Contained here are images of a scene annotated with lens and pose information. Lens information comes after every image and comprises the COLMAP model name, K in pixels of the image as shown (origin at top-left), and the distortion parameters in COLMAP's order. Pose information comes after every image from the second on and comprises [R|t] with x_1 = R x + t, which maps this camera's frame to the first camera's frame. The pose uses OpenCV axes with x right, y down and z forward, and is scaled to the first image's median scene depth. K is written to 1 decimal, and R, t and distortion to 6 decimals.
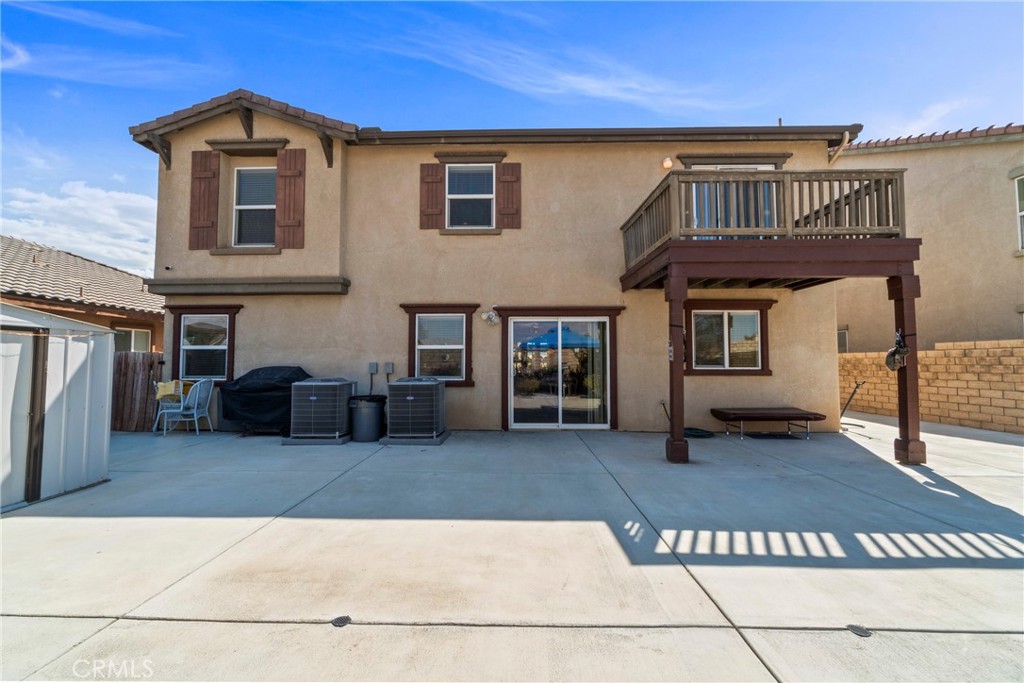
lens RADIAL K [[441.9, 0, 508.6], [0, 441.9, 340.6], [0, 0, 1]] dist [-0.004009, -0.000032]
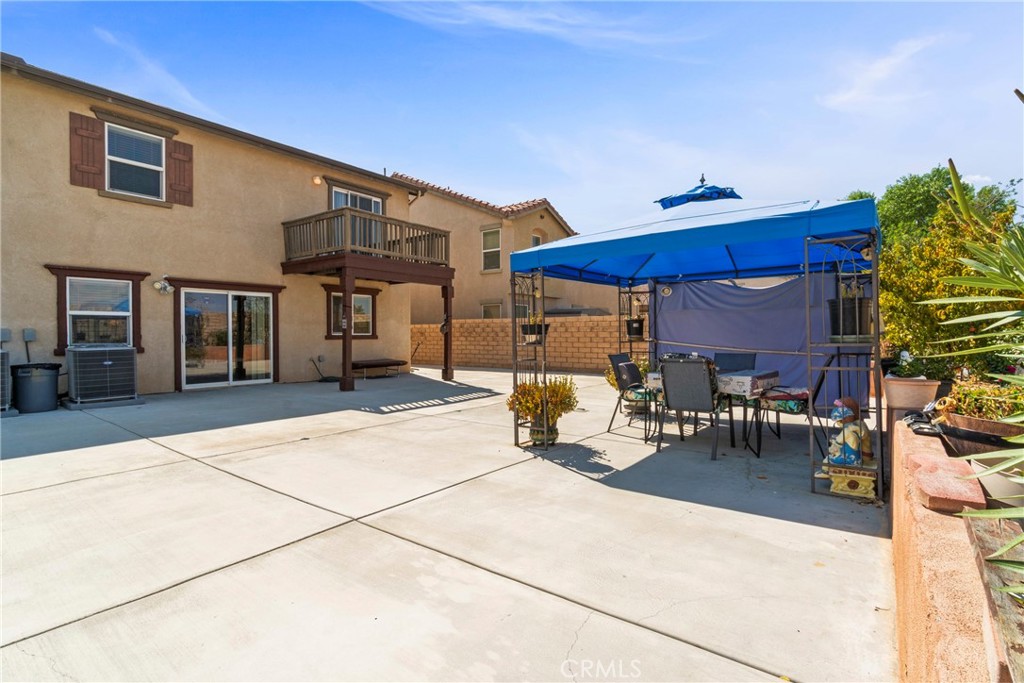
lens RADIAL K [[492.1, 0, 512.0], [0, 492.1, 341.5], [0, 0, 1]] dist [-0.002606, -0.000394]
pose [[0.584074, -0.014914, 0.811564, -0.502168], [-0.039563, 0.998120, 0.046816, -0.009841], [-0.810736, -0.059451, 0.582385, -0.365076]]
